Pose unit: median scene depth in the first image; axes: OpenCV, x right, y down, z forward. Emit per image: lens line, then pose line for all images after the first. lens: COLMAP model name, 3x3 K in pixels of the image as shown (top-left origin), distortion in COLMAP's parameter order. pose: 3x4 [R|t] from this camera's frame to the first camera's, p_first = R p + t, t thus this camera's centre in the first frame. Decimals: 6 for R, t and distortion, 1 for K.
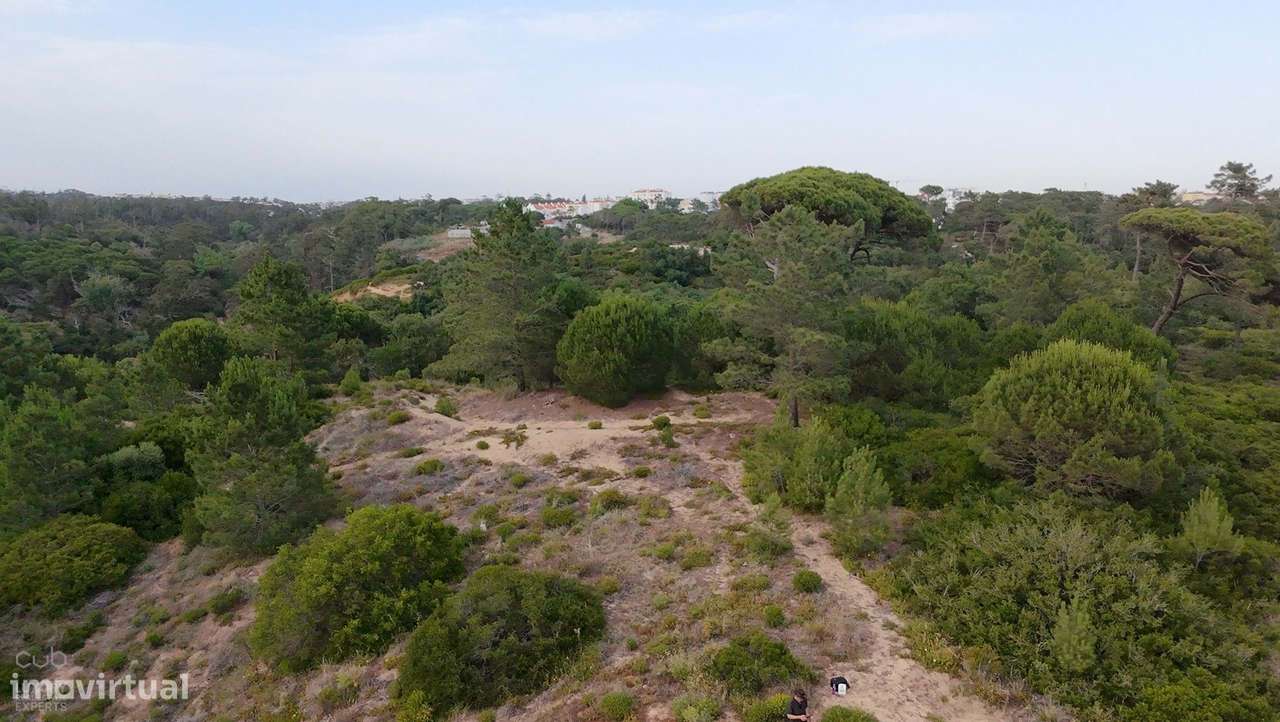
lens RADIAL K [[818.7, 0, 650.0], [0, 818.7, 356.2], [0, 0, 1]] dist [0.006240, -0.004328]
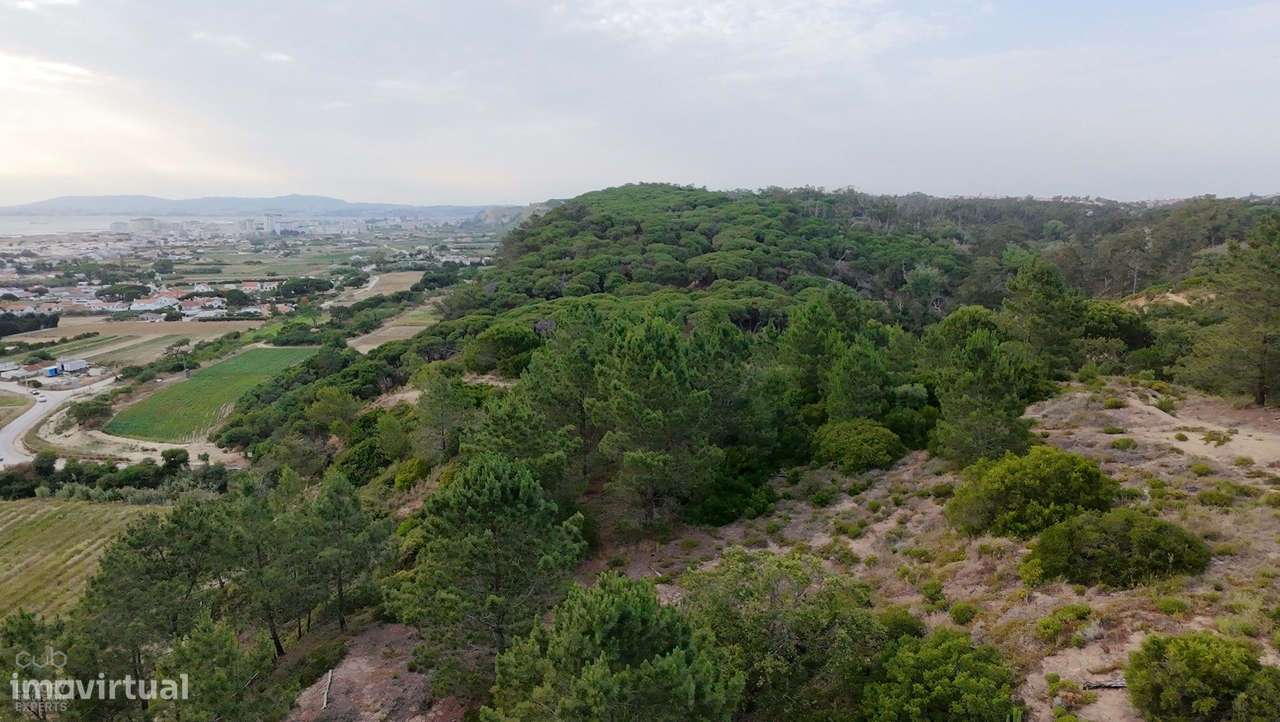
lens RADIAL K [[818.7, 0, 647.8], [0, 818.7, 360.9], [0, 0, 1]] dist [0.006240, -0.004328]
pose [[0.607703, 0.143494, -0.781093, 0.211568], [-0.138096, 0.987650, 0.074000, 0.024366], [0.782065, 0.062896, 0.620014, -0.261690]]
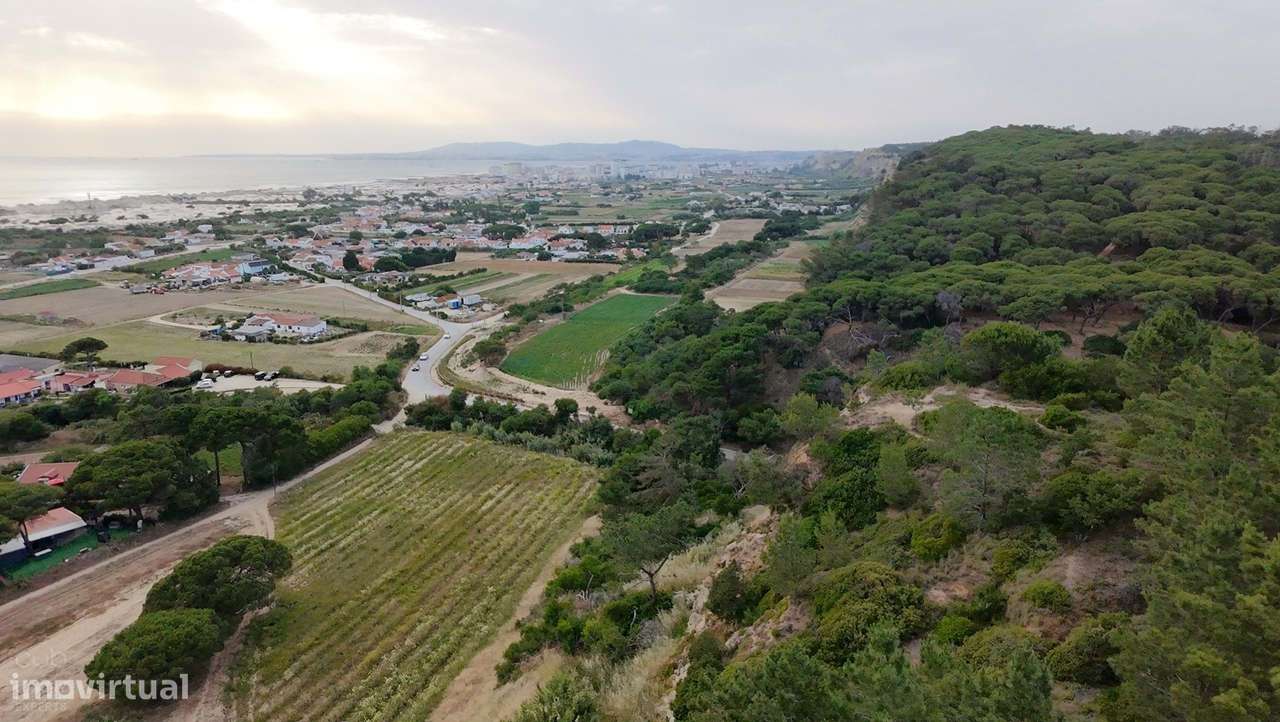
lens RADIAL K [[818.7, 0, 649.5], [0, 818.7, 360.0], [0, 0, 1]] dist [0.006240, -0.004328]
pose [[0.267535, 0.233847, -0.934741, -0.363752], [-0.167915, 0.966574, 0.193751, 0.012442], [0.948804, 0.105122, 0.297859, -0.403752]]
